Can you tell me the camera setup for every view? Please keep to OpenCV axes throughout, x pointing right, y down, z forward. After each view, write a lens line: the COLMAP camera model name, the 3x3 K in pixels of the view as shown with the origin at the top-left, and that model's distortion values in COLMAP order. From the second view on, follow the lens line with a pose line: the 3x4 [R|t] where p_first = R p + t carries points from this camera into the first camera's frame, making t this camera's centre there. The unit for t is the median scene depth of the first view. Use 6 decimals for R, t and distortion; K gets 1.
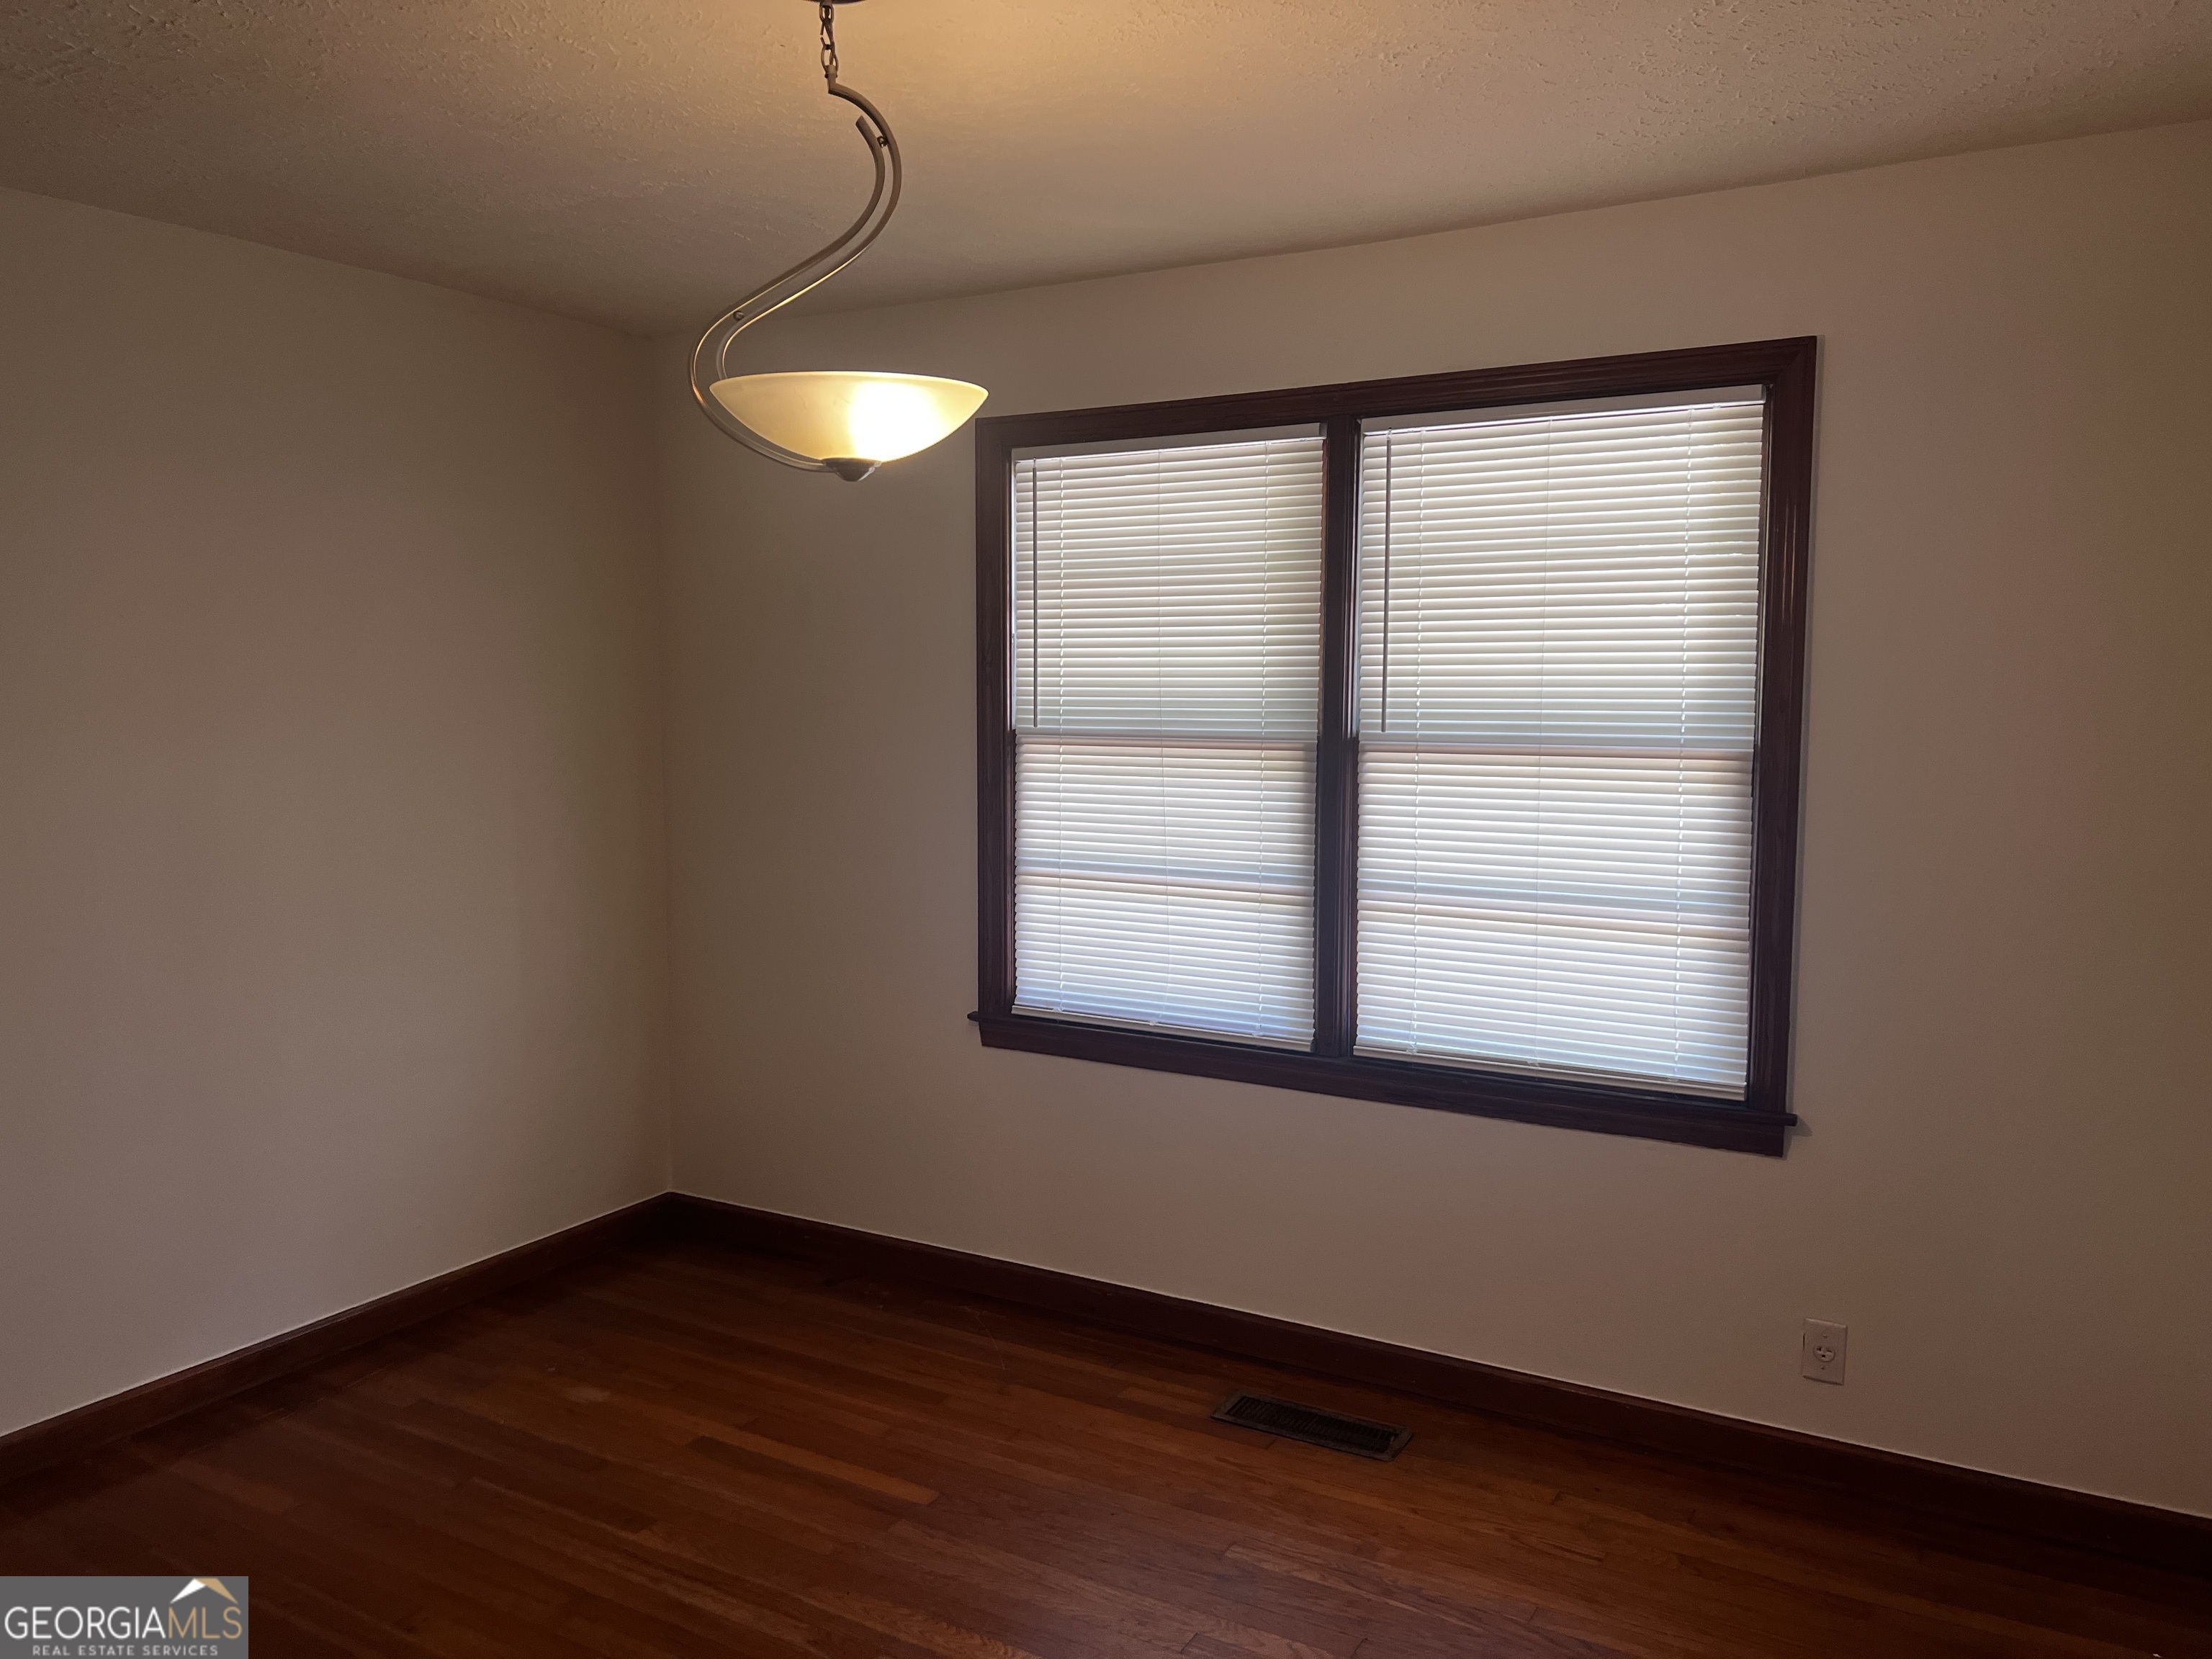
lens RADIAL K [[1697.5, 0, 1106.0], [0, 1697.5, 829.5], [0, 0, 1]] dist [0.130865, -0.207268]
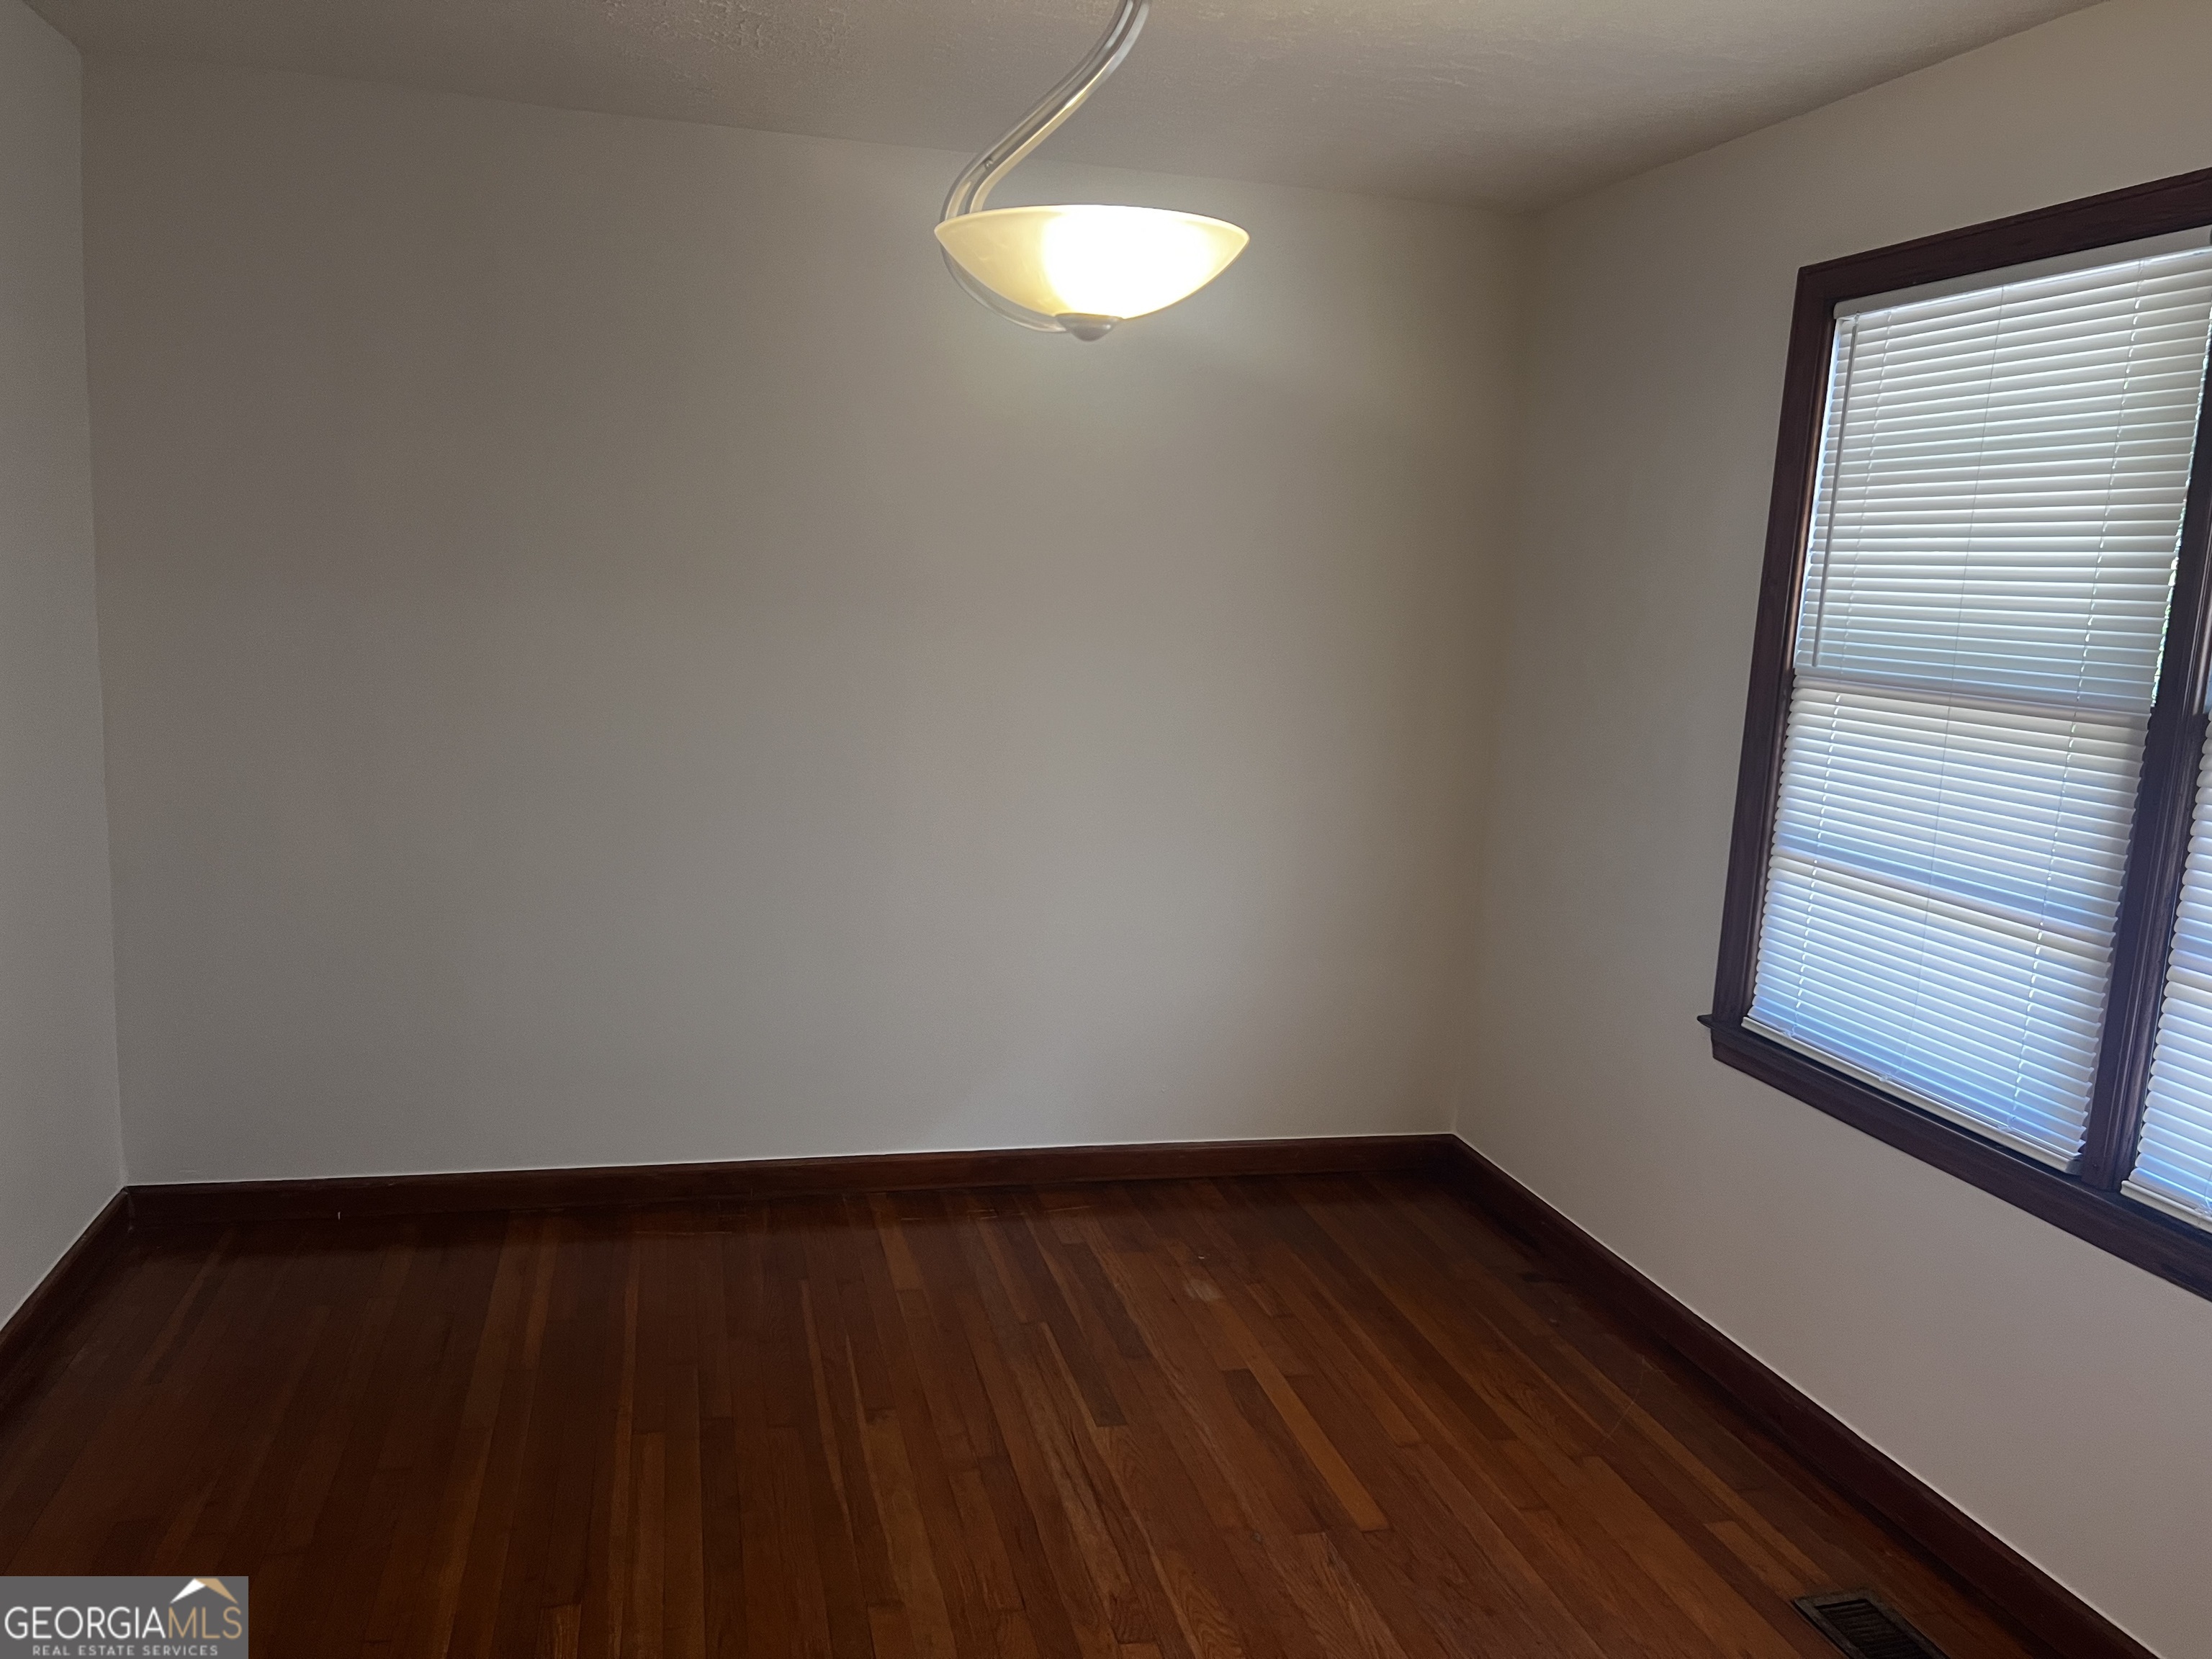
lens RADIAL K [[1688.8, 0, 1106.0], [0, 1688.8, 829.5], [0, 0, 1]] dist [-0.010808, -0.003882]
pose [[0.679578, 0.140332, -0.720056, 0.325175], [-0.109848, 0.989933, 0.089256, -0.021887], [0.725333, 0.018440, 0.688152, 0.265643]]
